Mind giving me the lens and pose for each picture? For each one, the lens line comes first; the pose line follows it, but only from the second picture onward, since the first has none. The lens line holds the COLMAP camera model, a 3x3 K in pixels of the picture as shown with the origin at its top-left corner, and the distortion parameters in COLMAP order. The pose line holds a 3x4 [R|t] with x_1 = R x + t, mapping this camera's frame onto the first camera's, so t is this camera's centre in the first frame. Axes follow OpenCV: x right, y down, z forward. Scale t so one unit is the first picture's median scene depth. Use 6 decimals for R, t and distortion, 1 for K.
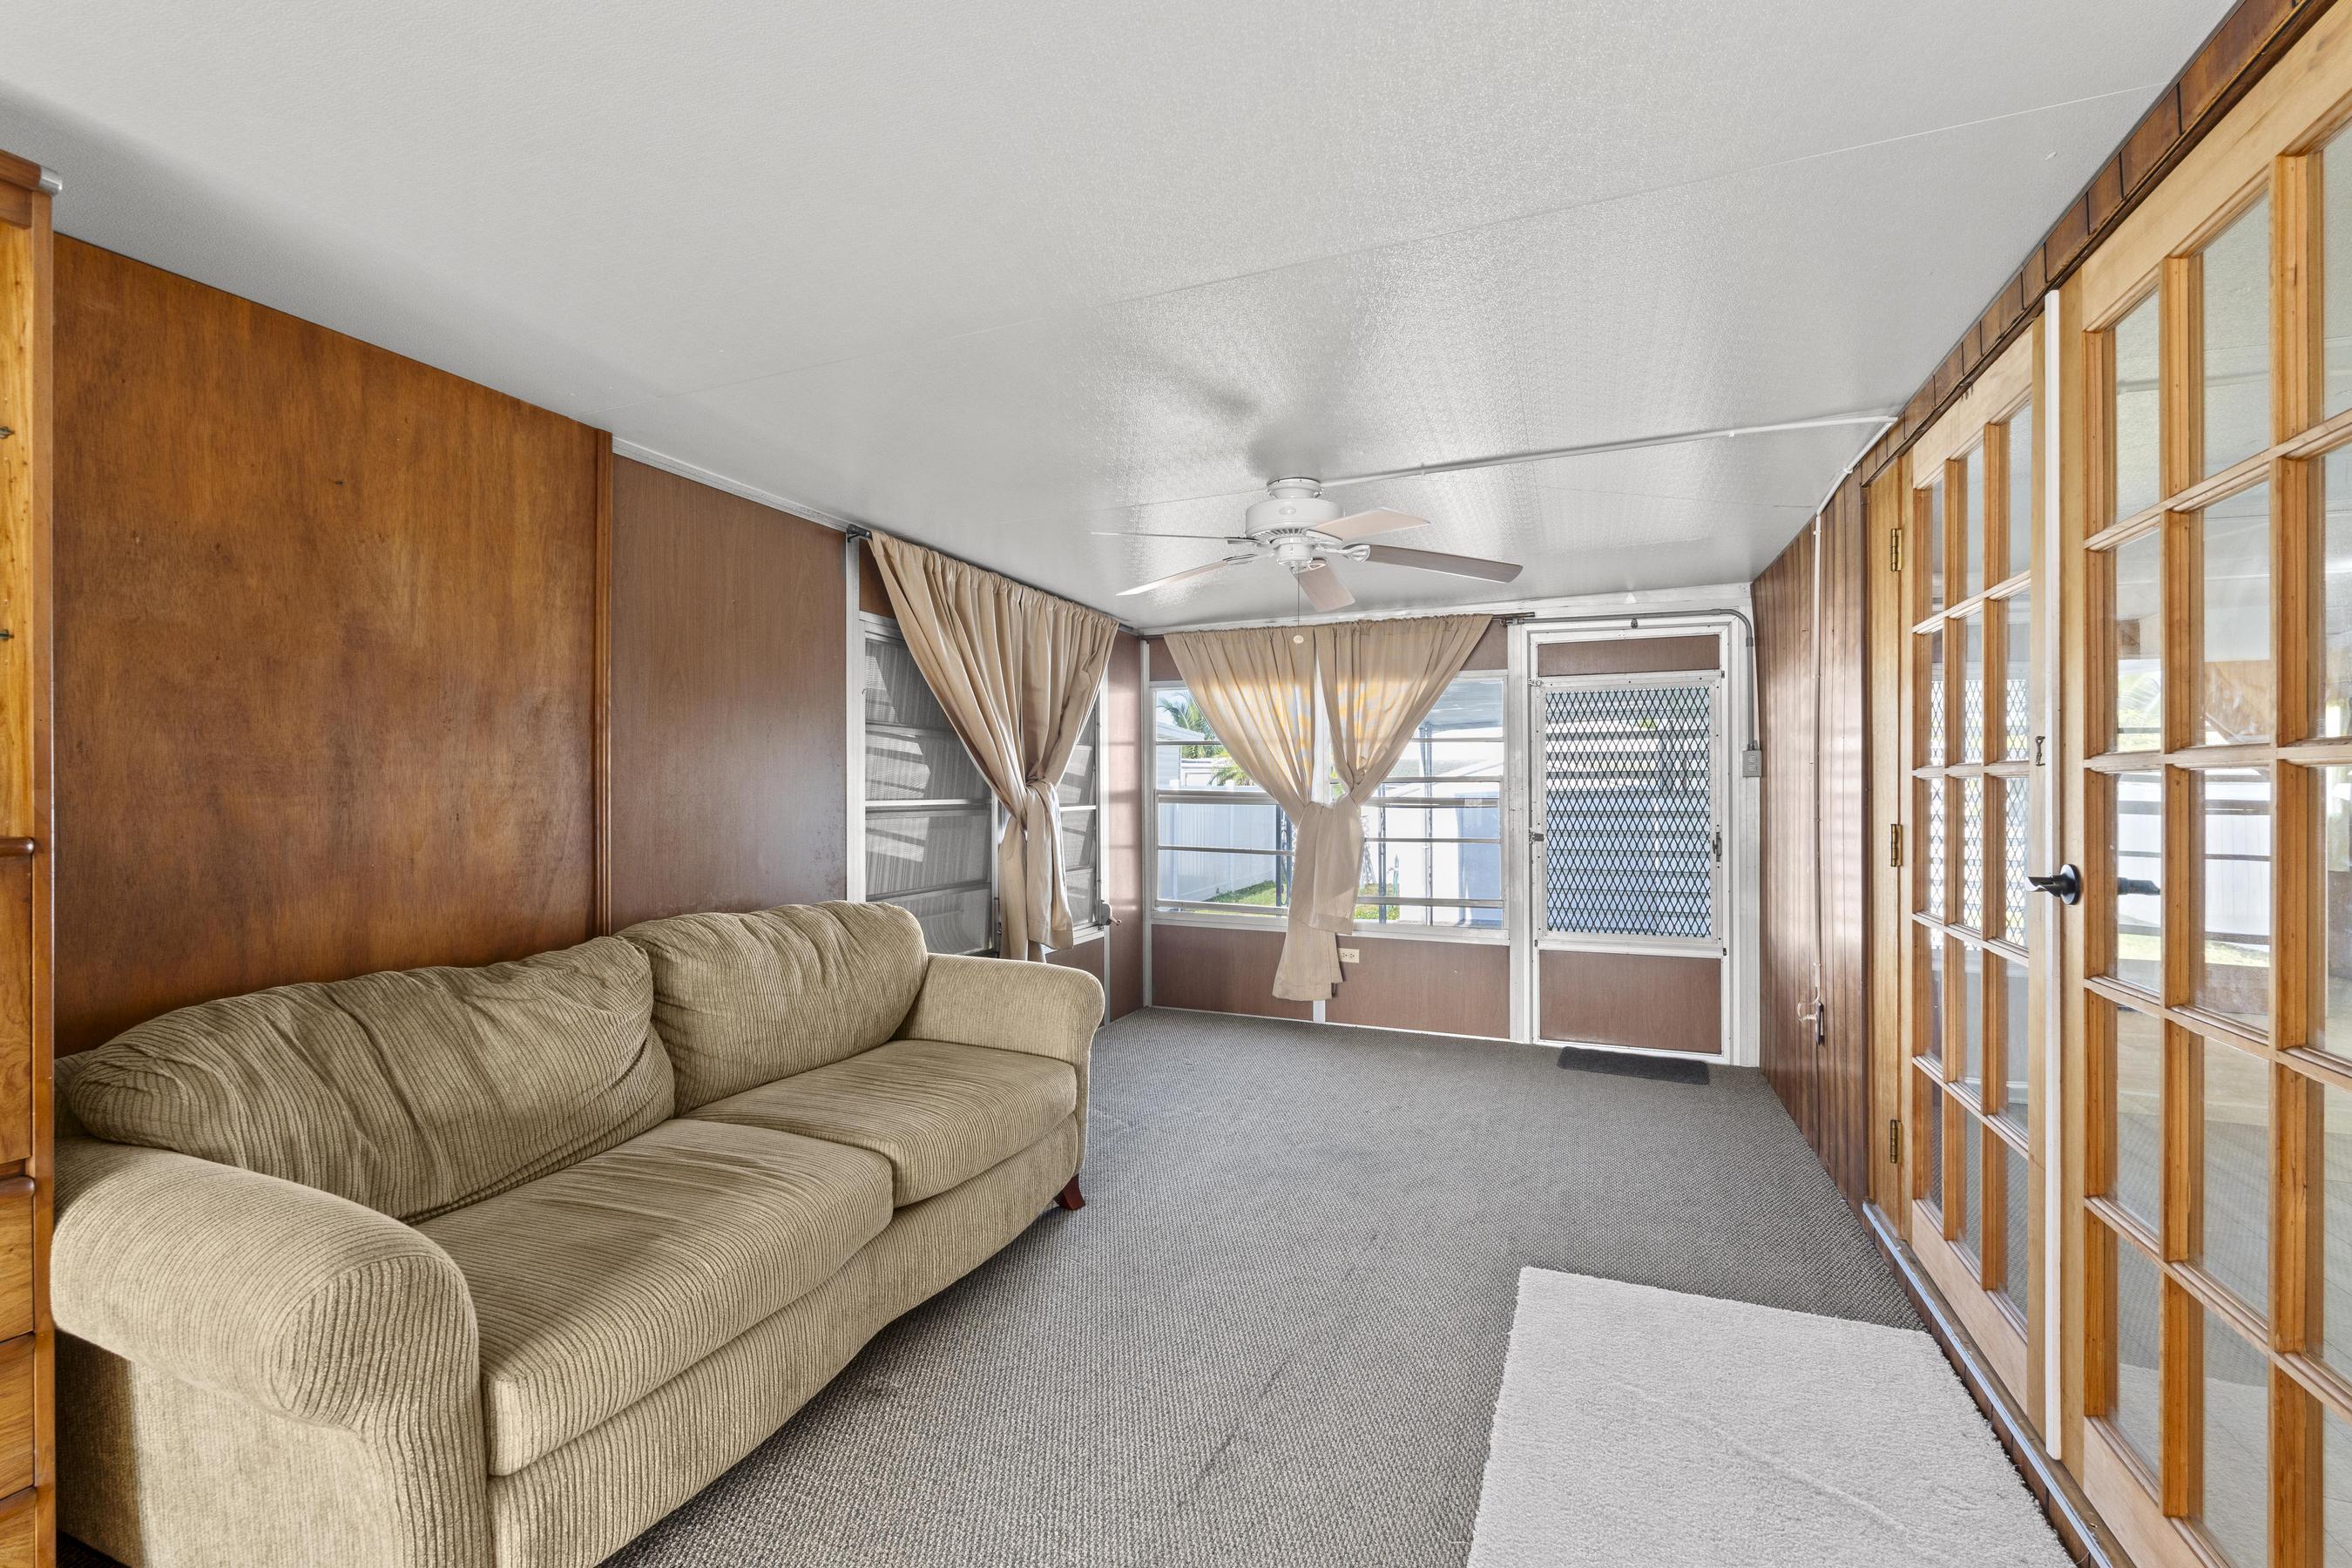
lens RADIAL K [[1033.6, 0, 1180.1], [0, 1033.6, 786.3], [0, 0, 1]] dist [-0.002872, 0.000363]
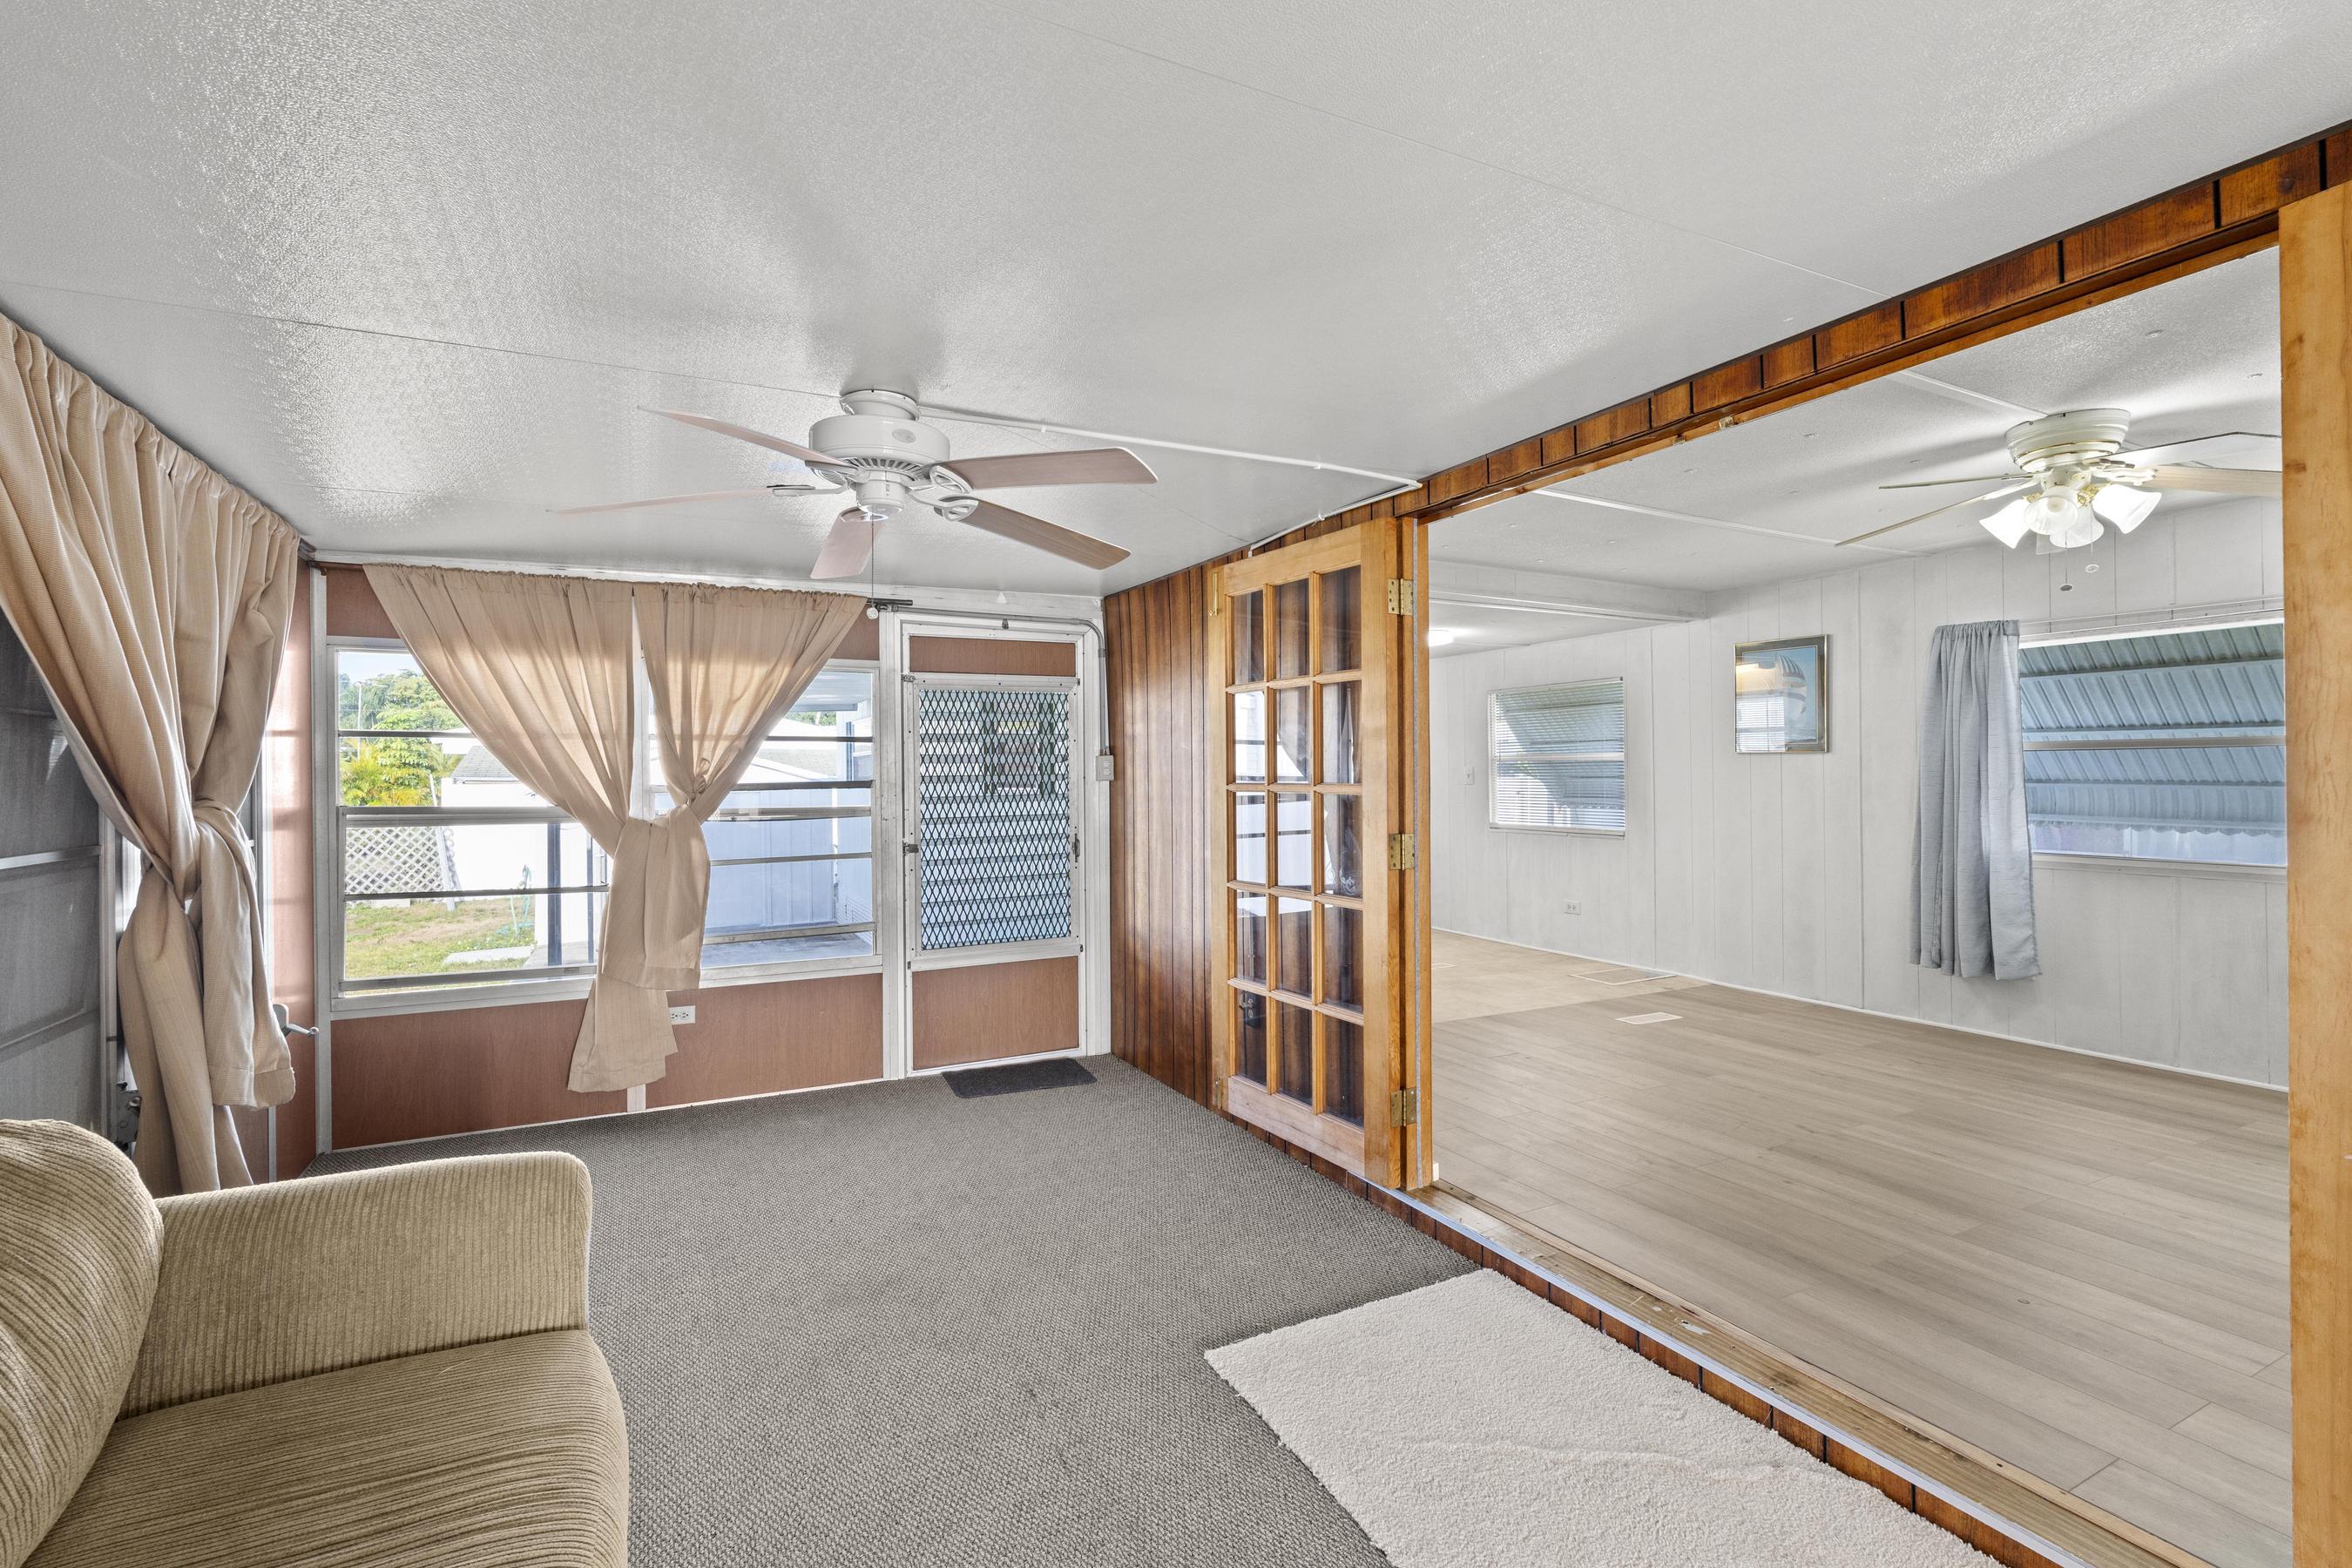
lens RADIAL K [[1033.6, 0, 1172.6], [0, 1033.6, 760.6], [0, 0, 1]] dist [-0.002872, 0.000363]
pose [[0.660798, 0.001031, 0.750563, -0.220254], [0.006416, 0.999955, -0.007023, -0.023736], [-0.750536, 0.009457, 0.660762, 0.270090]]
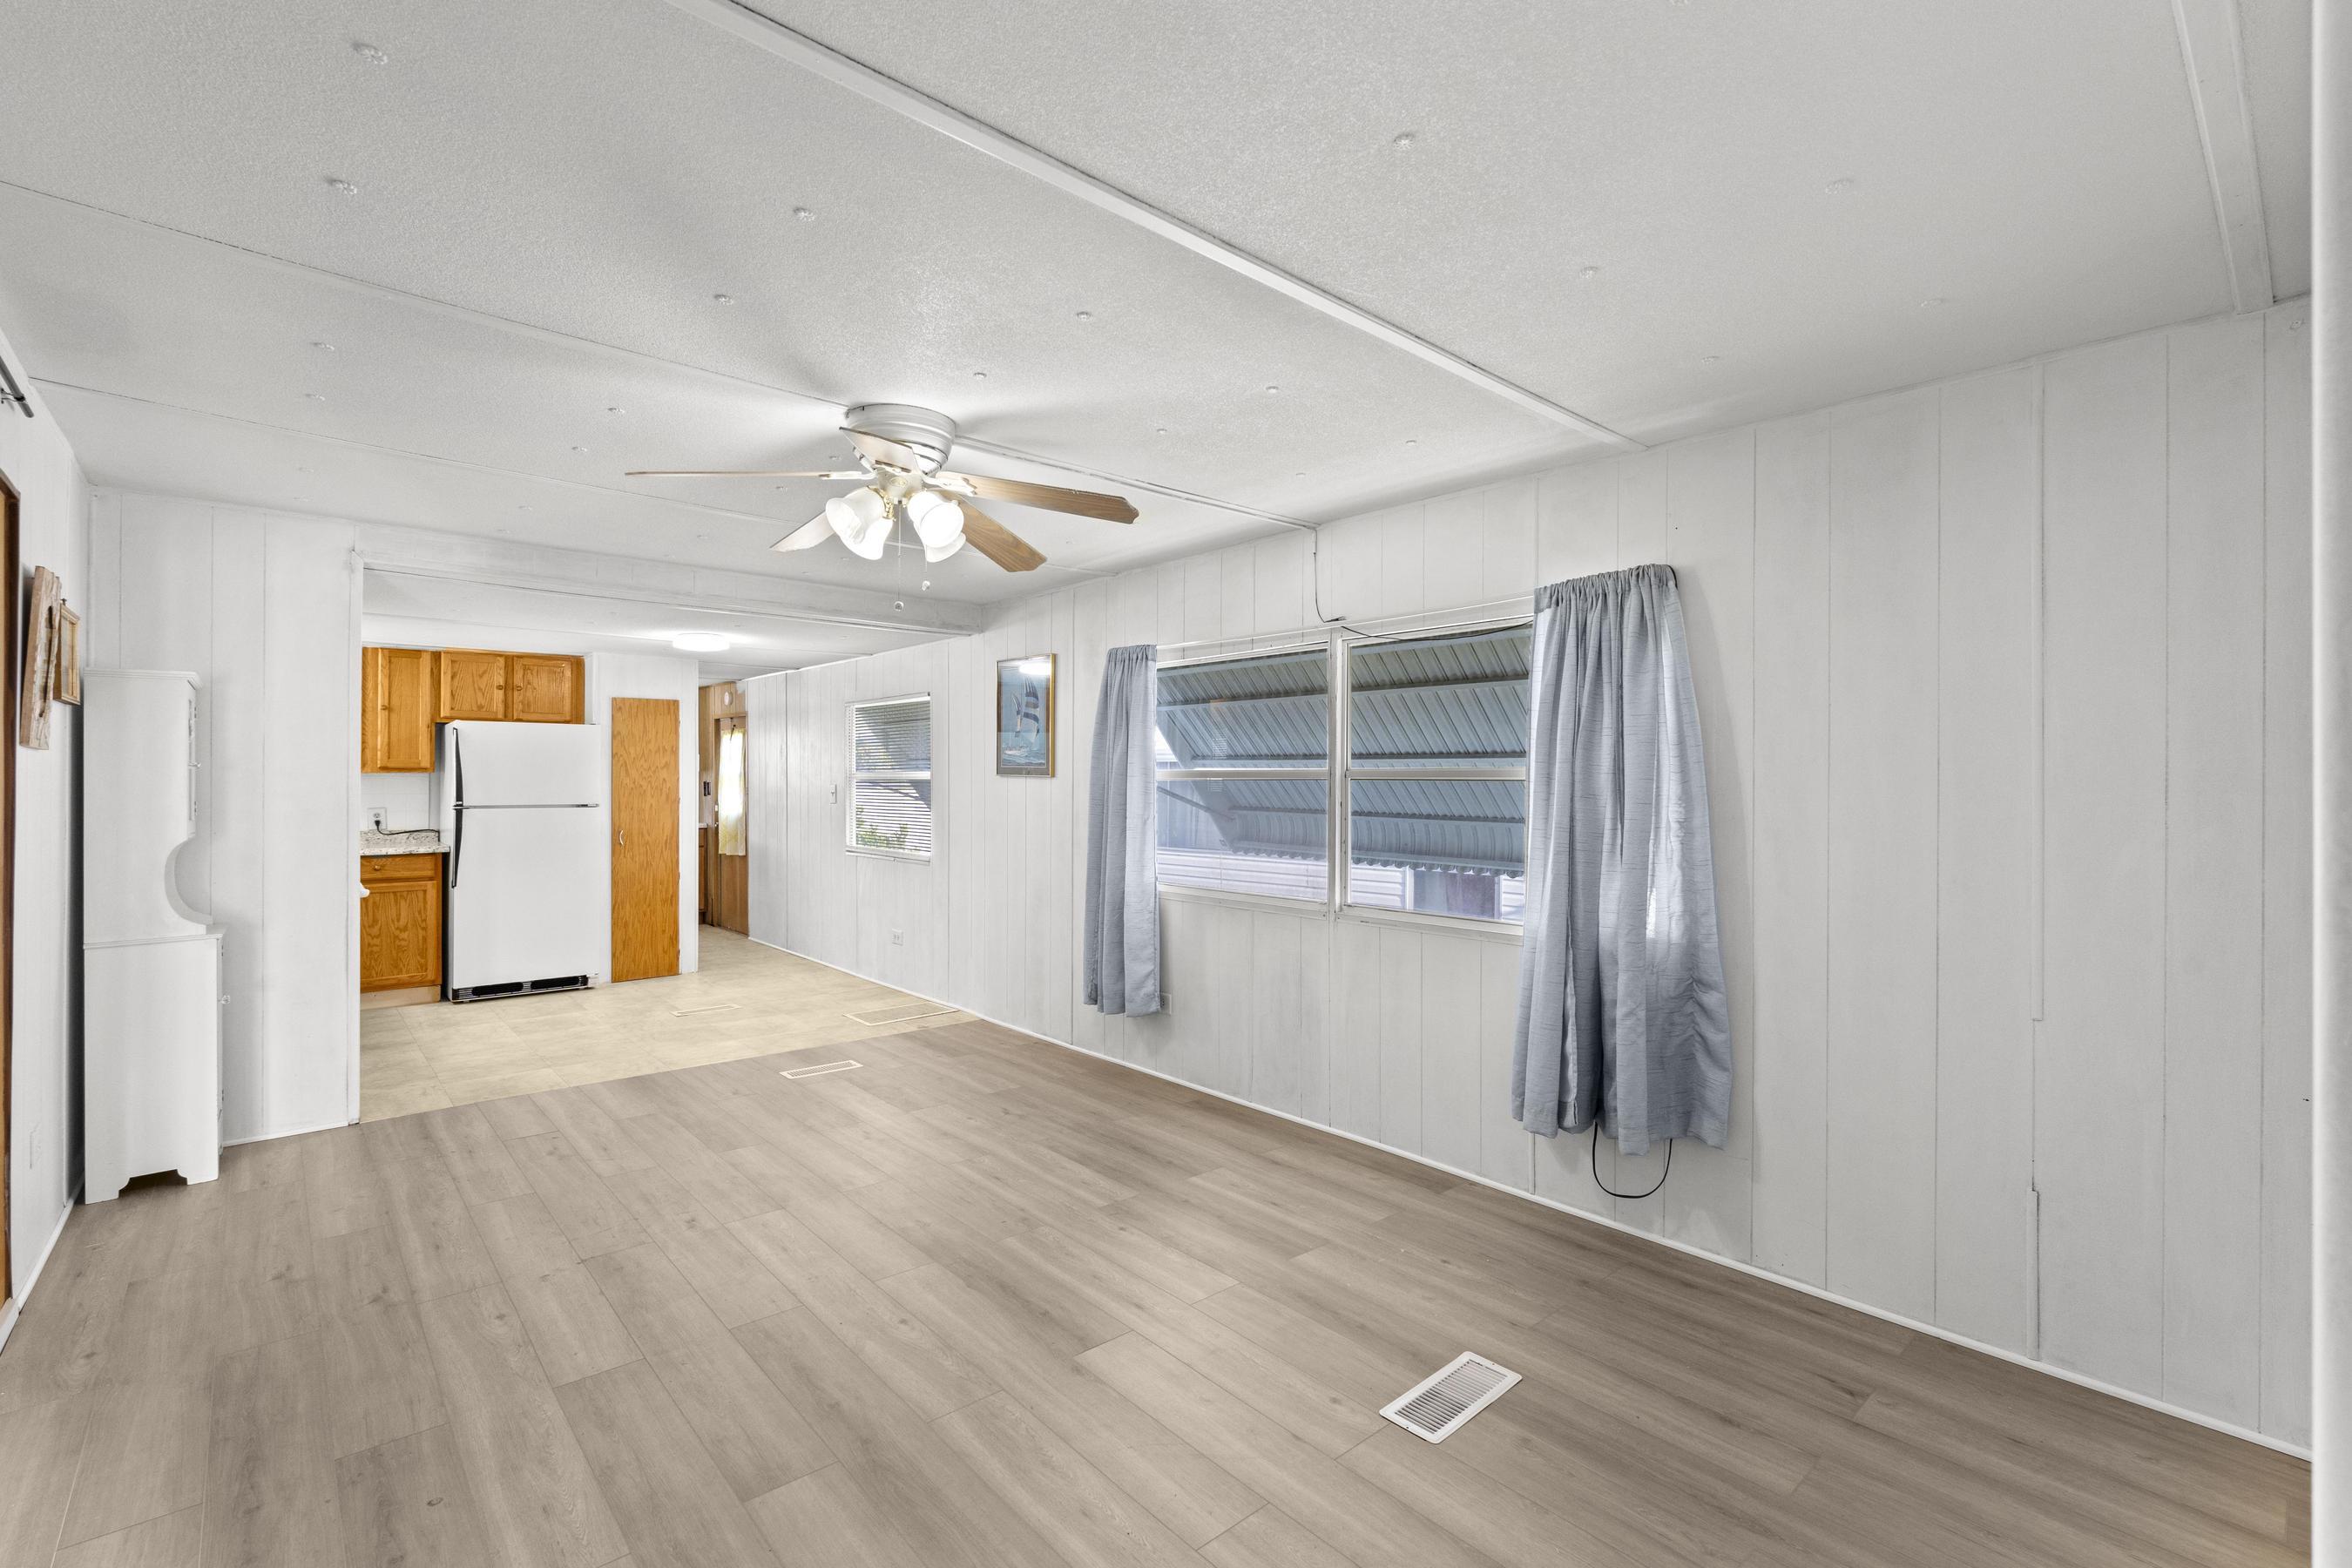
lens RADIAL K [[1033.6, 0, 1160.1], [0, 1033.6, 770.2], [0, 0, 1]] dist [-0.002872, 0.000363]
pose [[0.461872, 0.003805, 0.886938, 0.258055], [-0.001912, 0.999993, -0.003295, -0.042033], [-0.886944, -0.000174, 0.461876, -0.181777]]
